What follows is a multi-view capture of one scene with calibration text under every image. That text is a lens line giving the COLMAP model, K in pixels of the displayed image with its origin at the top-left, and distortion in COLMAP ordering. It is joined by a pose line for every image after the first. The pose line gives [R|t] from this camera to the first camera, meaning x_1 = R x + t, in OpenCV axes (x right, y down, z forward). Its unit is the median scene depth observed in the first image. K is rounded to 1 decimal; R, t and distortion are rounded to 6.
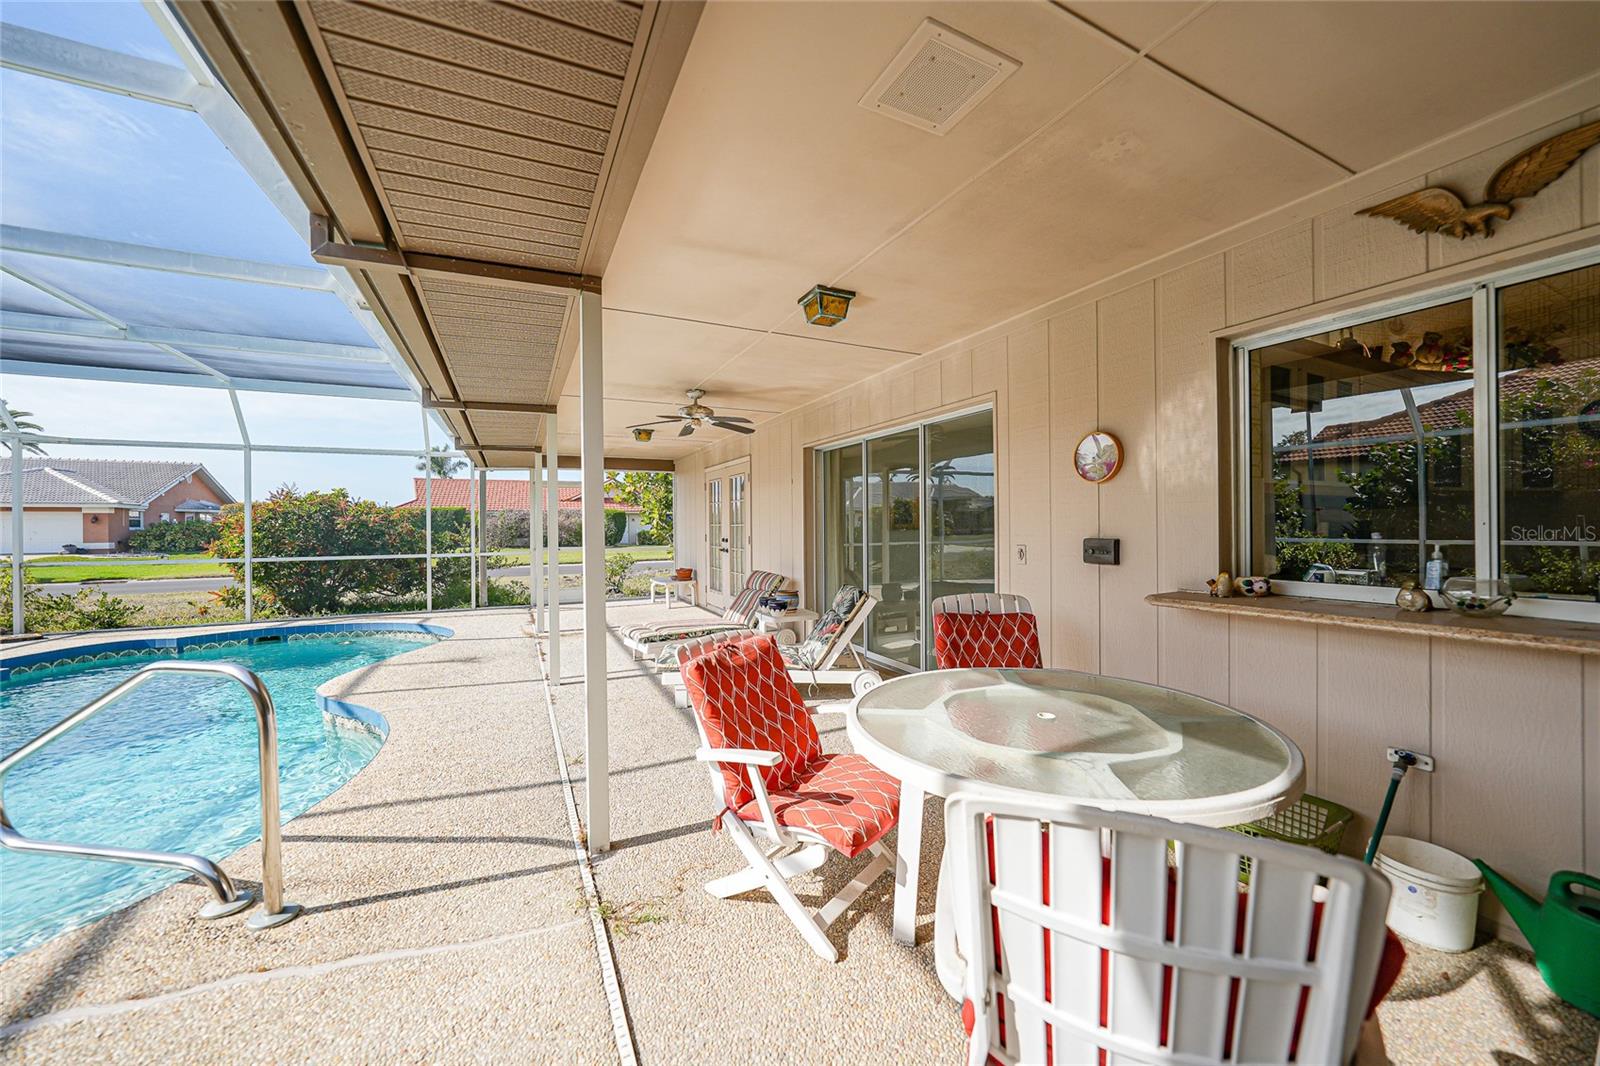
lens RADIAL K [[580.2, 0, 806.3], [0, 580.2, 524.8], [0, 0, 1]] dist [-0.027233, 0.007550]
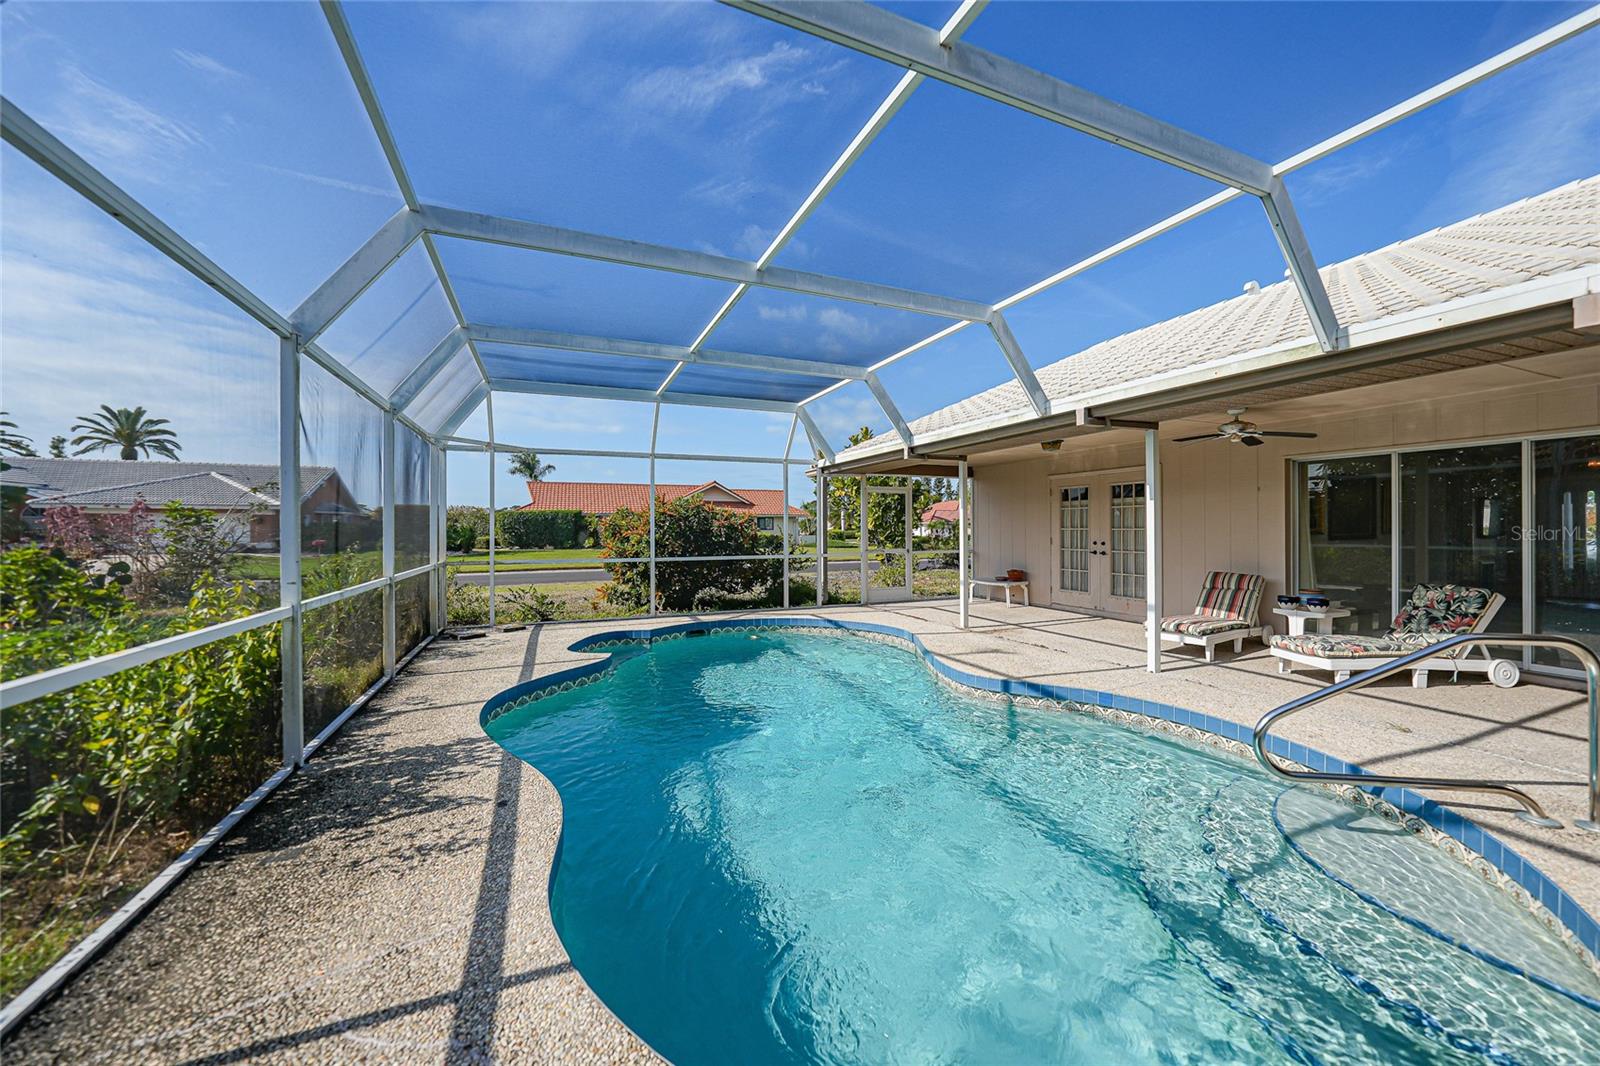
lens RADIAL K [[589.4, 0, 800.0], [0, 589.4, 533.0], [0, 0, 1]] dist [-0.000096, 0.000204]
pose [[0.998769, 0.002626, -0.049537, -0.206603], [-0.002269, 0.999971, 0.007248, 0.000769], [0.049555, -0.007127, 0.998746, -0.033243]]
